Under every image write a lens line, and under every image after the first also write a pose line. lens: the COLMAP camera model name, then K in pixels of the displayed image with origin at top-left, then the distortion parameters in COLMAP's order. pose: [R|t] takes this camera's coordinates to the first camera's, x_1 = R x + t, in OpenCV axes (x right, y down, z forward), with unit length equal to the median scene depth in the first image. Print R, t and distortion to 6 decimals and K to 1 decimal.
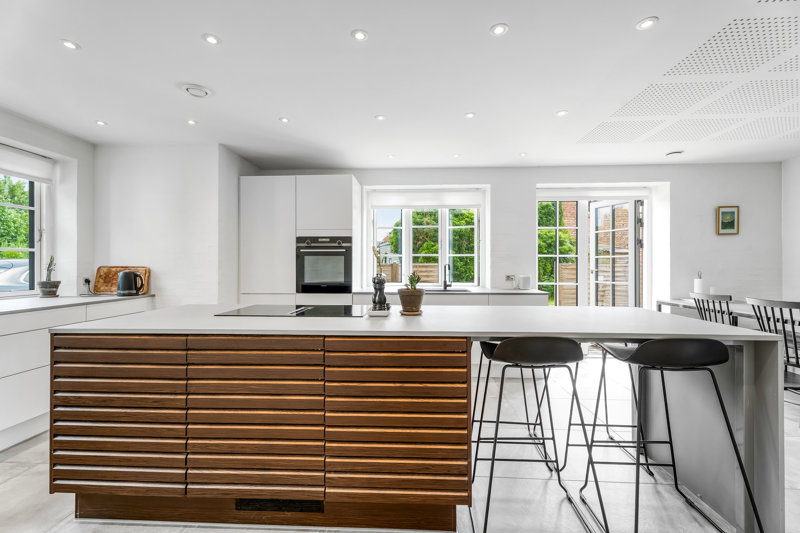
lens RADIAL K [[357.0, 0, 404.3], [0, 357.0, 265.8], [0, 0, 1]] dist [0.002963, -0.000180]
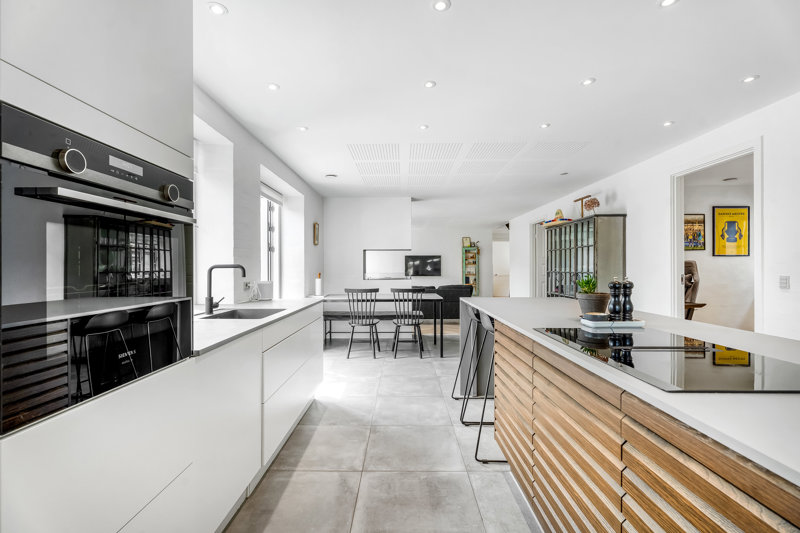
lens RADIAL K [[357.0, 0, 398.9], [0, 357.0, 268.4], [0, 0, 1]] dist [0.002963, -0.000180]
pose [[-0.029092, -0.002552, 0.999573, -0.427755], [0.004229, 0.999987, 0.002676, -0.002028], [-0.999568, 0.004305, -0.029080, 0.737368]]
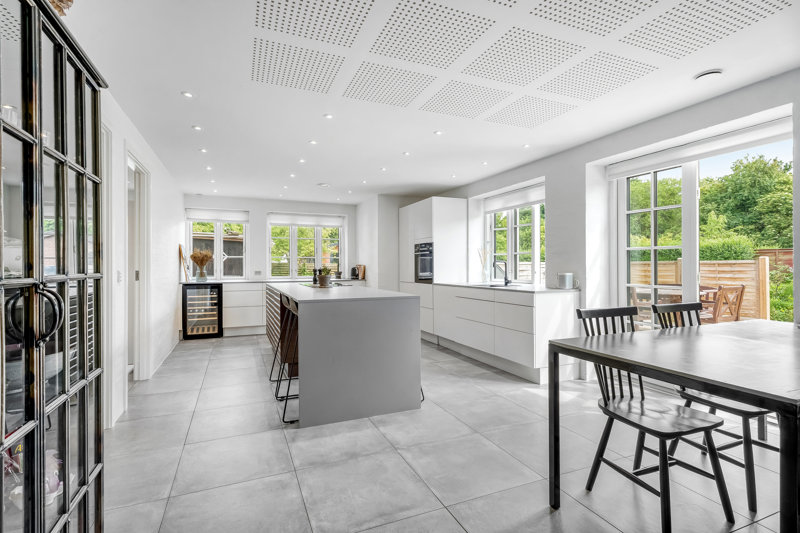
lens RADIAL K [[397.6, 0, 398.3], [0, 397.6, 267.4], [0, 0, 1]] dist [-0.004668, -0.001041]
pose [[0.423557, 0.001343, -0.905869, 1.049730], [0.003330, 0.999990, 0.003040, 0.007899], [0.905863, -0.004304, 0.423548, 0.214463]]
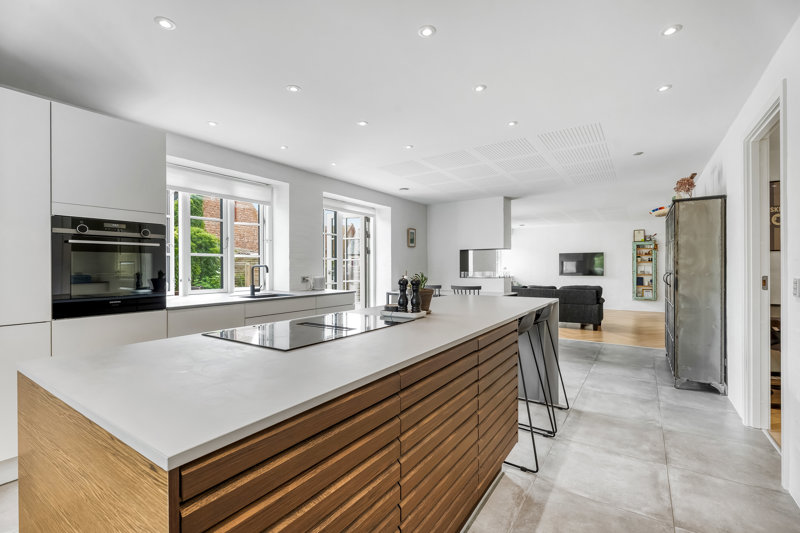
lens RADIAL K [[357.0, 0, 403.3], [0, 357.0, 268.5], [0, 0, 1]] dist [0.002963, -0.000180]
pose [[0.511838, -0.006095, 0.859061, -0.444820], [0.005393, 0.999978, 0.003882, -0.000163], [-0.859065, 0.002646, 0.511859, 0.244672]]
